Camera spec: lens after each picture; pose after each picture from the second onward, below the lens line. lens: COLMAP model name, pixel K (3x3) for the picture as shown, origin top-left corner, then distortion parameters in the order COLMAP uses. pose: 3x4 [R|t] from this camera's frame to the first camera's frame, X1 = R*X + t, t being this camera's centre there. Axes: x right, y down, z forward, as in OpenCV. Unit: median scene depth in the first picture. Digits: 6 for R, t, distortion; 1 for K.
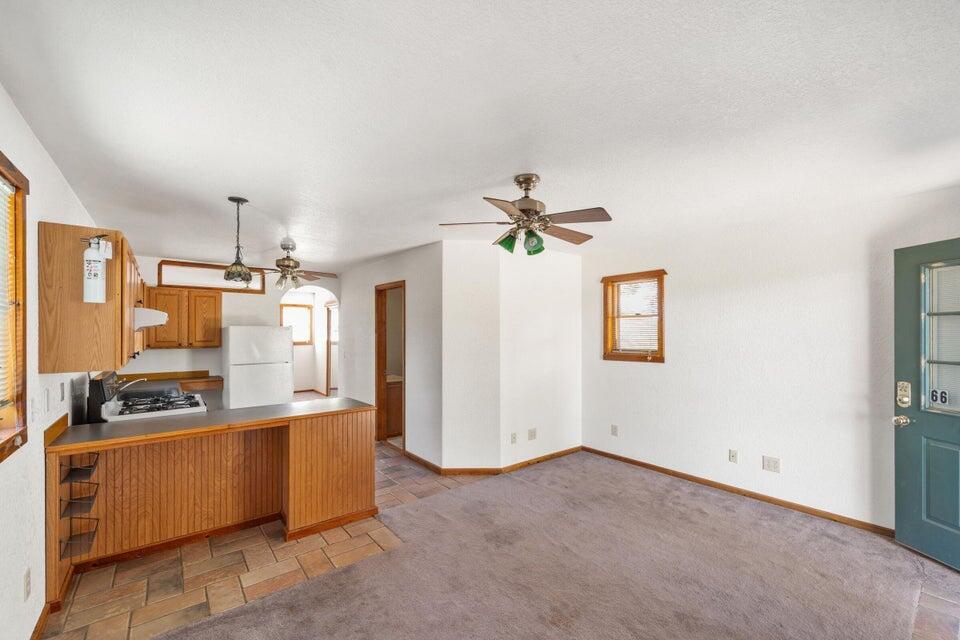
lens RADIAL K [[408.3, 0, 481.6], [0, 408.3, 335.8], [0, 0, 1]] dist [0.001269, -0.000544]
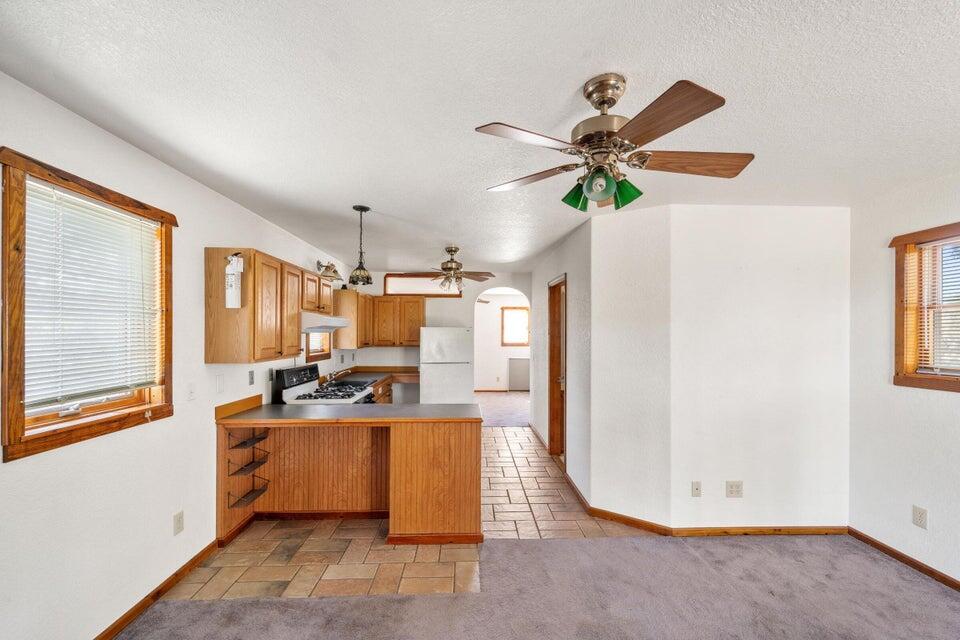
lens RADIAL K [[408.3, 0, 481.6], [0, 408.3, 335.8], [0, 0, 1]] dist [0.001269, -0.000544]
pose [[0.797418, 0.007651, -0.603378, 0.262812], [-0.011063, 0.999937, -0.001941, -0.001626], [0.603326, 0.008223, 0.797453, 0.303452]]
